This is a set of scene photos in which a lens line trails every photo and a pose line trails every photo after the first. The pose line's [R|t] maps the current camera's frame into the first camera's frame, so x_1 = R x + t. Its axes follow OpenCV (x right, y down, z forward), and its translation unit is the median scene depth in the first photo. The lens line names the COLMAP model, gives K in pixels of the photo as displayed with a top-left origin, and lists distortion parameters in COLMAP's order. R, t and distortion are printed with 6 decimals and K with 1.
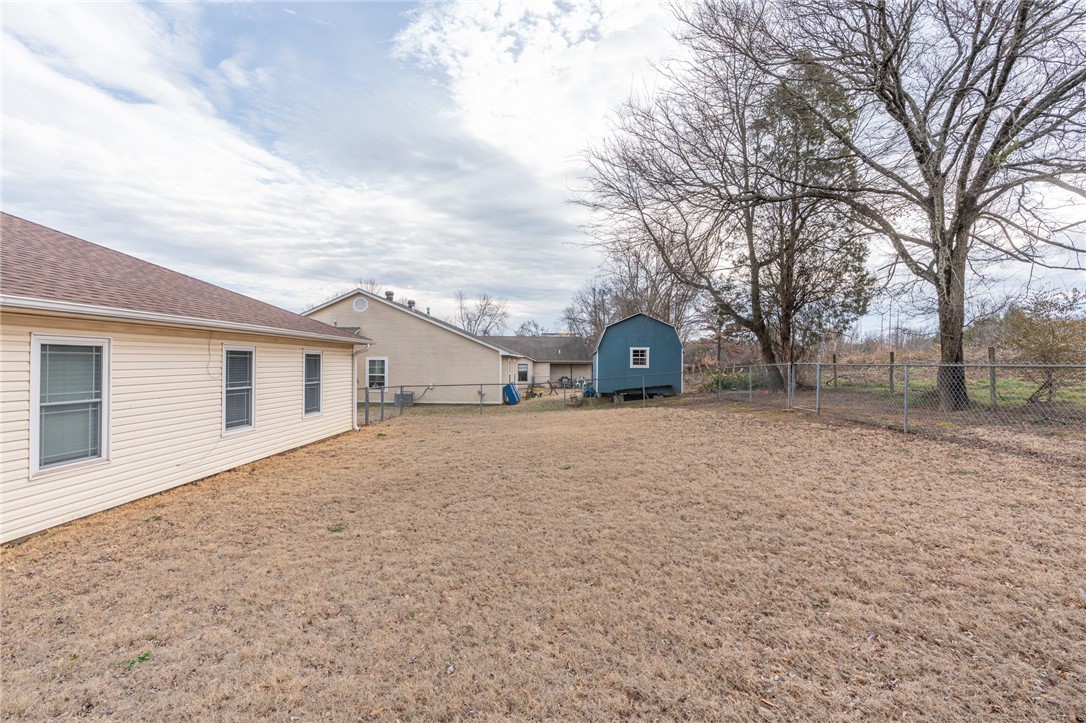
lens RADIAL K [[488.4, 0, 547.0], [0, 488.4, 362.0], [0, 0, 1]] dist [-0.001655, 0.000056]
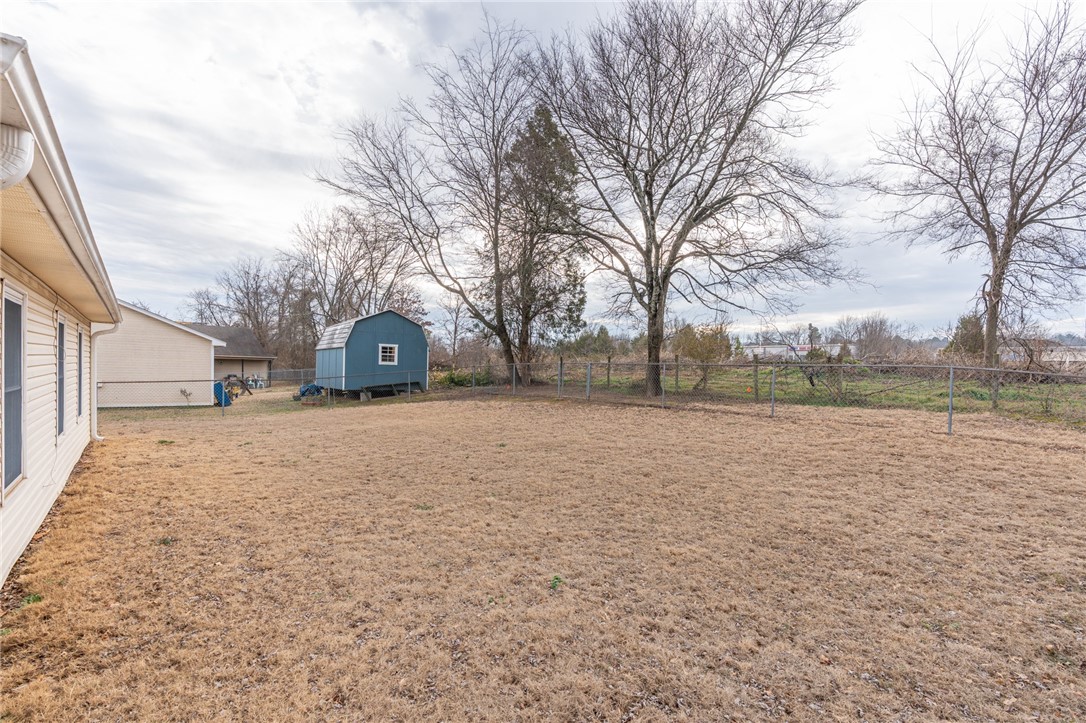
lens RADIAL K [[488.4, 0, 551.9], [0, 488.4, 368.0], [0, 0, 1]] dist [-0.001655, 0.000056]
pose [[0.788437, 0.014574, 0.614943, -0.163991], [-0.022300, 0.999739, 0.004898, 0.006633], [-0.614711, -0.017574, 0.788557, 0.004295]]
